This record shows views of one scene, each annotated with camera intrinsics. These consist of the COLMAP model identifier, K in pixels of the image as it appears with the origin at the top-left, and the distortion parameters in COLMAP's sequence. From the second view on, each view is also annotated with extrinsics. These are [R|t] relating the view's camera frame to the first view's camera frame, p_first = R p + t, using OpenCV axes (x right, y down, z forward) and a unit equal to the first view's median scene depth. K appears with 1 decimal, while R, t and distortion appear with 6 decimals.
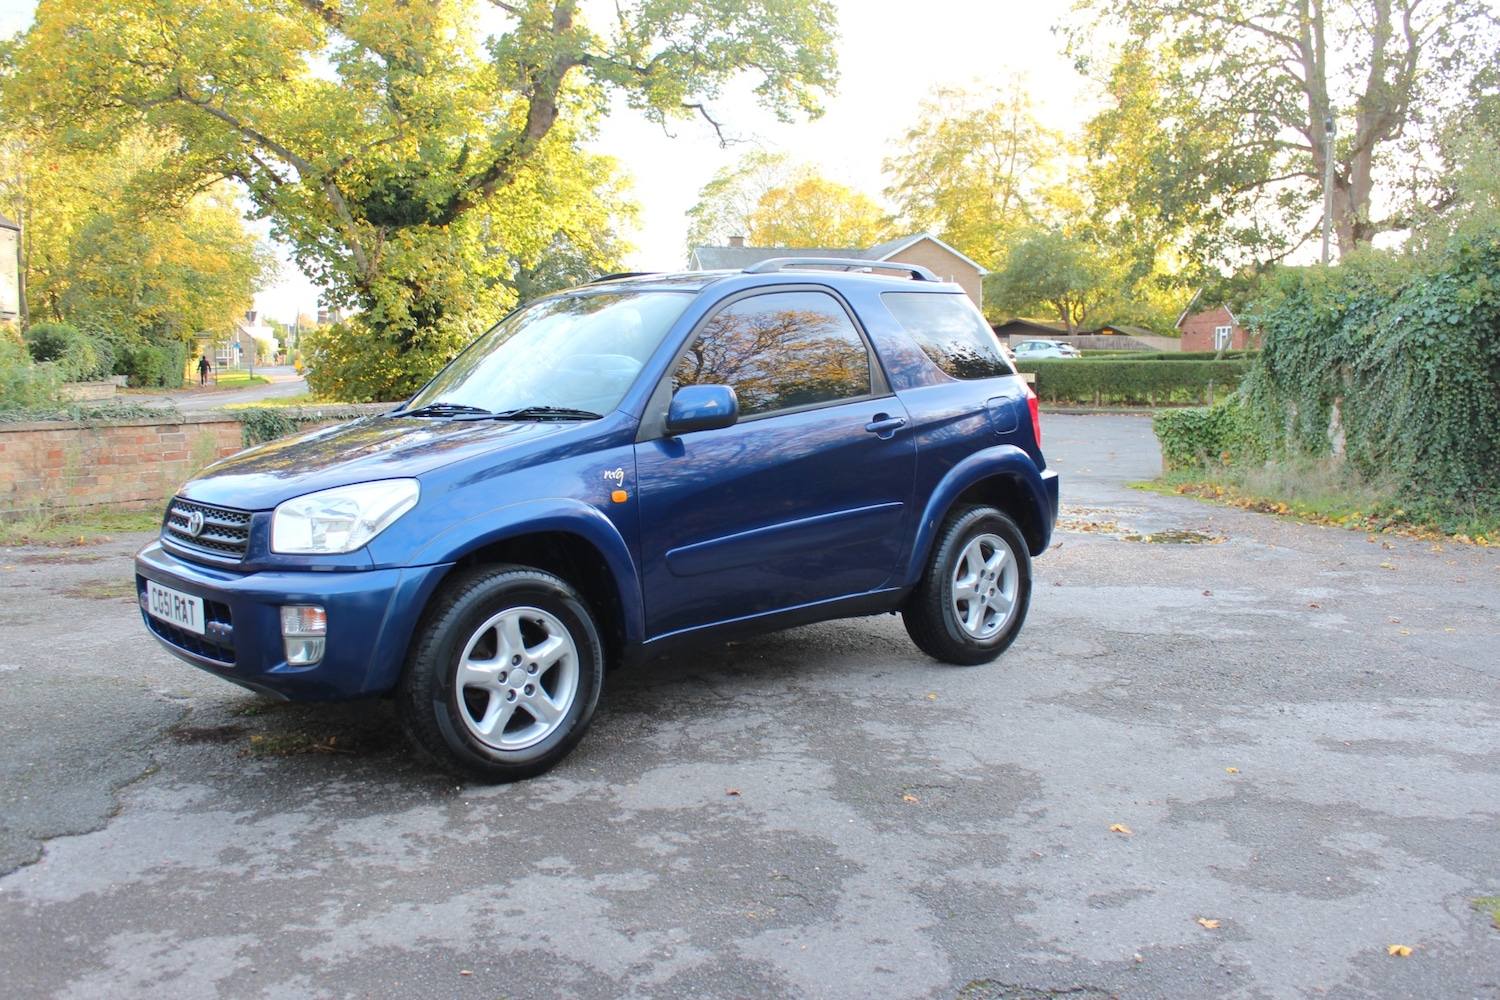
lens RADIAL K [[1351.0, 0, 765.8], [0, 1351.0, 510.4], [0, 0, 1]] dist [-0.149284, 0.147669]
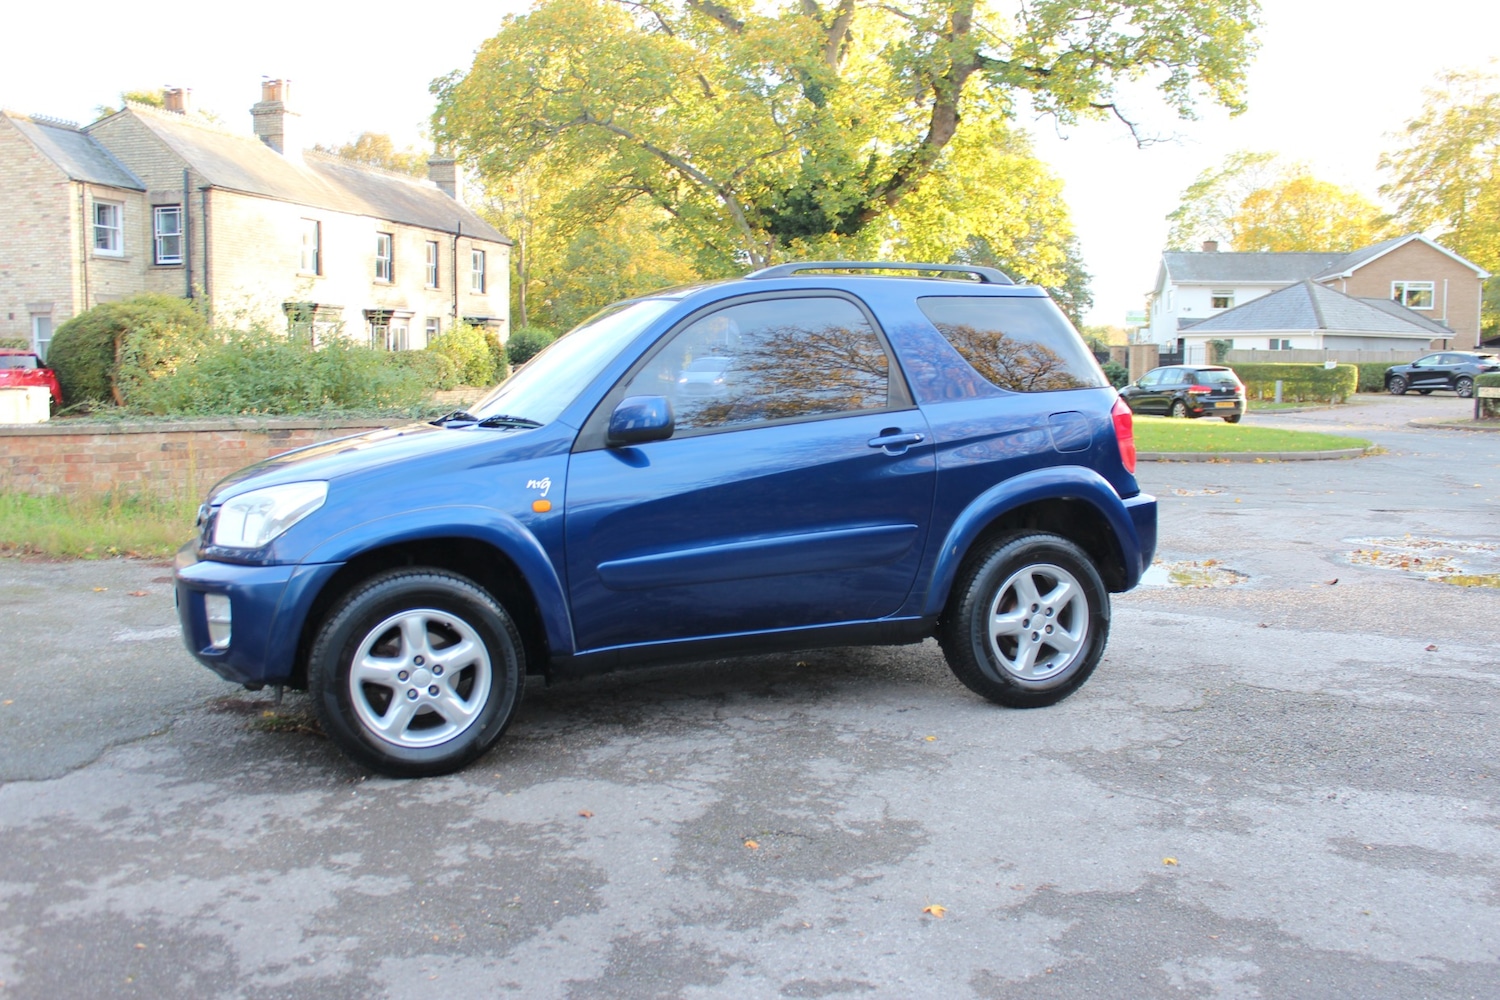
lens RADIAL K [[1351.0, 0, 765.8], [0, 1351.0, 510.4], [0, 0, 1]] dist [-0.149284, 0.147669]
pose [[0.935563, 0.040626, -0.350814, 0.069259], [-0.042434, 0.999096, 0.002535, -0.002928], [0.350600, 0.012515, 0.936442, 0.021540]]
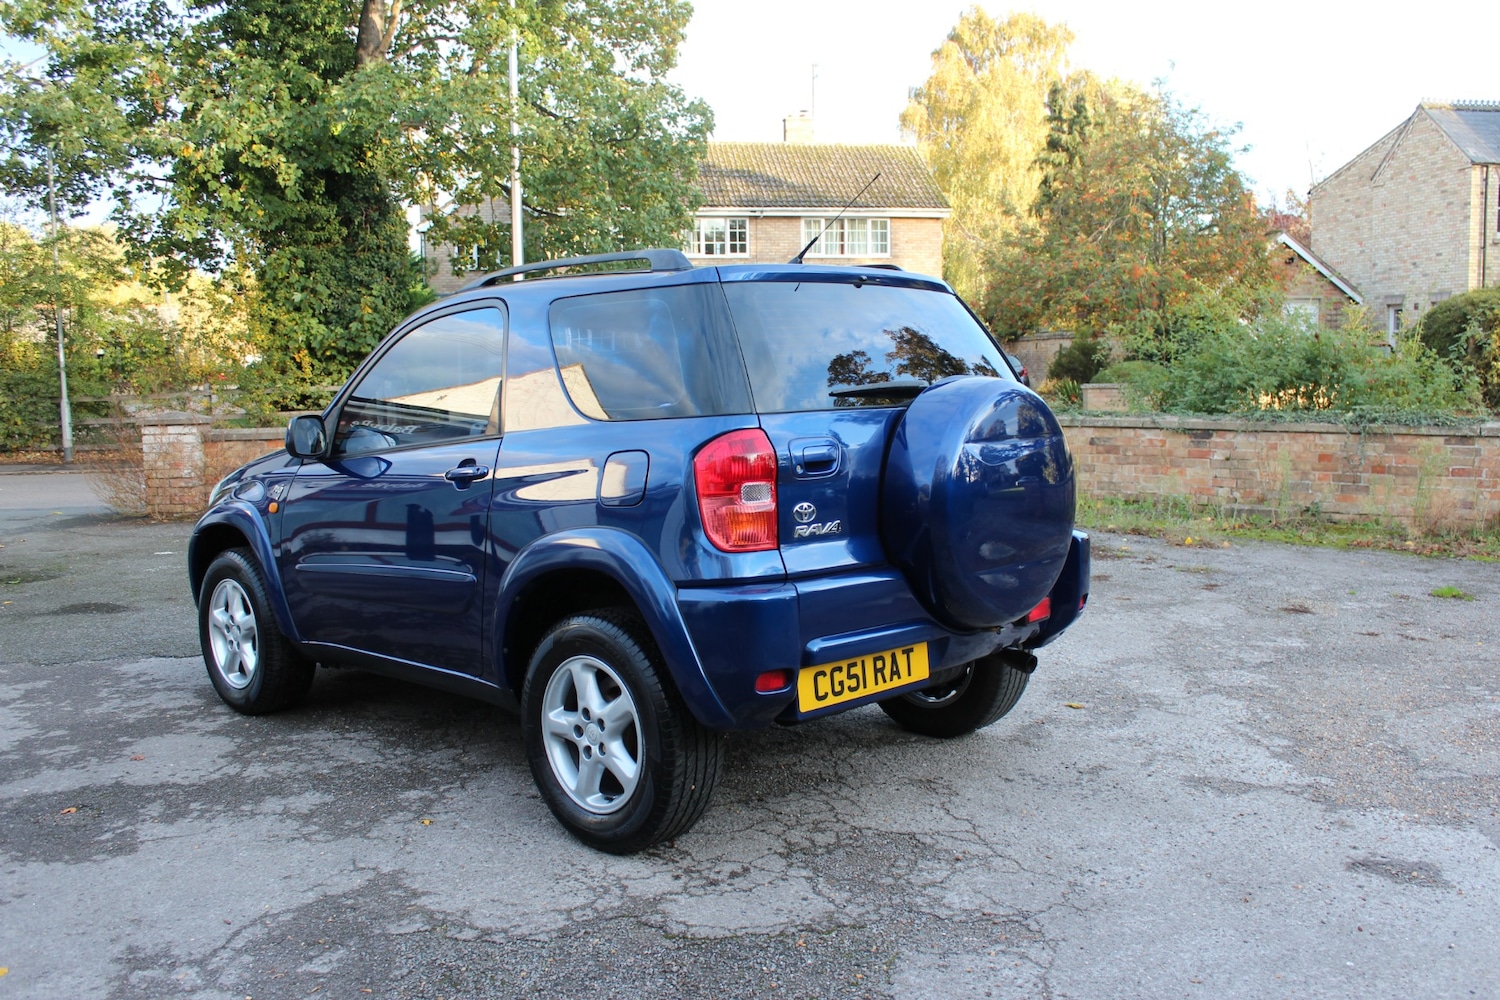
lens RADIAL K [[1350.3, 0, 780.3], [0, 1350.3, 521.2], [0, 0, 1]] dist [-0.142292, 0.134512]
pose [[0.074870, 0.119853, -0.989964, 0.184416], [-0.100269, 0.988624, 0.112108, -0.029760], [0.992139, 0.090869, 0.086036, 0.233003]]
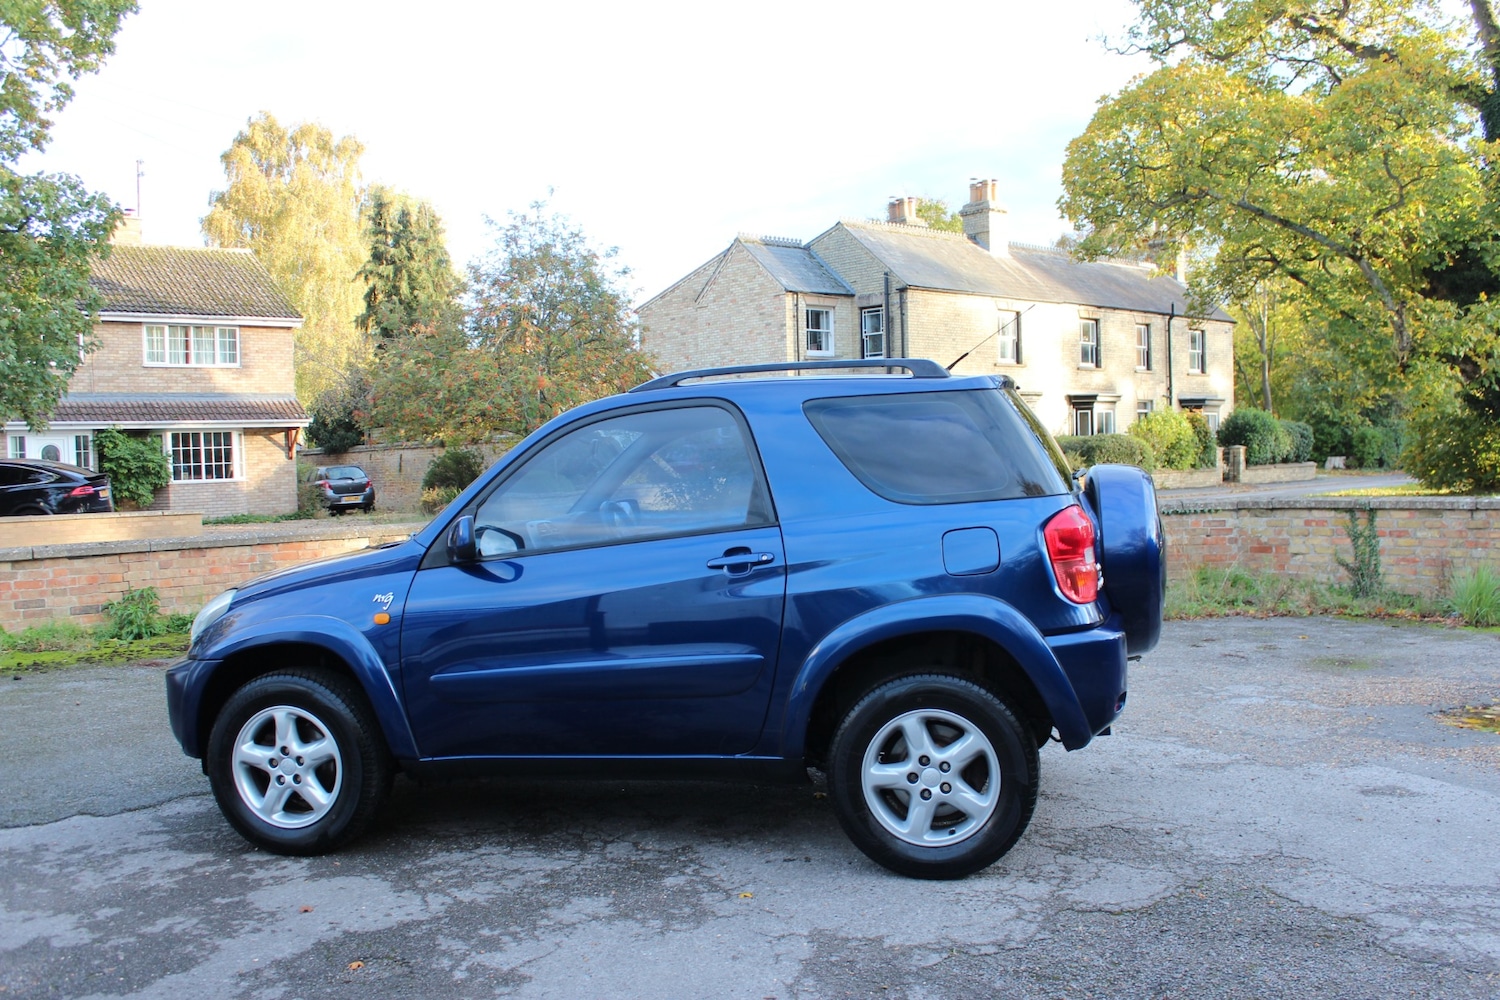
lens RADIAL K [[1350.3, 0, 780.3], [0, 1350.3, 521.2], [0, 0, 1]] dist [-0.142292, 0.134512]
pose [[0.588691, 0.024687, -0.807981, 0.163442], [-0.064861, 0.997753, -0.016772, -0.015830], [0.805752, 0.062280, 0.588969, 0.108872]]
